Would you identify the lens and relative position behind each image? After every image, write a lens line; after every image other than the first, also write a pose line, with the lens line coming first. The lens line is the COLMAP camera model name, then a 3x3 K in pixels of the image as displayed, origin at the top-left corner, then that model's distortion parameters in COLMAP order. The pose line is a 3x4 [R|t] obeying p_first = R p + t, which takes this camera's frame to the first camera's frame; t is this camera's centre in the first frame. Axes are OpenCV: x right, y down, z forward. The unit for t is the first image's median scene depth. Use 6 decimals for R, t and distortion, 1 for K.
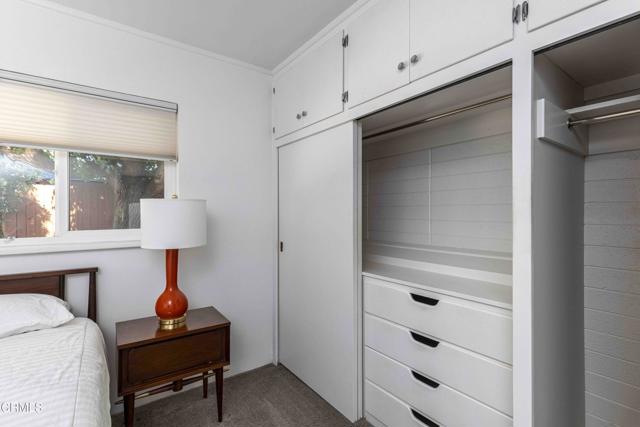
lens RADIAL K [[300.1, 0, 320.0], [0, 300.1, 213.5], [0, 0, 1]] dist [0.002154, 0.000143]
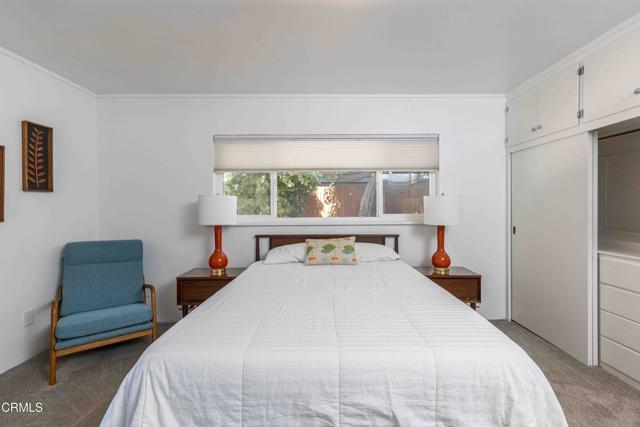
lens RADIAL K [[293.2, 0, 328.9], [0, 293.2, 206.5], [0, 0, 1]] dist [0.003150, -0.000256]
pose [[0.815198, 0.002297, -0.579177, -0.064959], [-0.000352, 0.999994, 0.003469, 0.008214], [0.579182, -0.002624, 0.815194, -0.649963]]
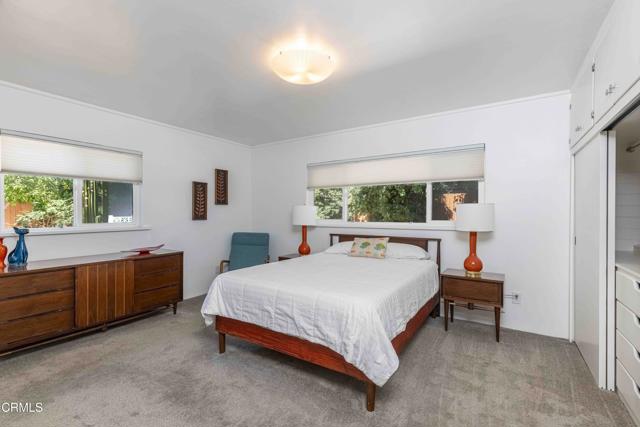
lens RADIAL K [[294.9, 0, 320.0], [0, 294.9, 213.5], [0, 0, 1]] dist [0.003135, -0.000149]
pose [[0.352886, 0.004107, -0.935657, 0.785871], [-0.003986, 0.999988, 0.002886, 0.010404], [0.935658, 0.002711, 0.352898, -0.427695]]
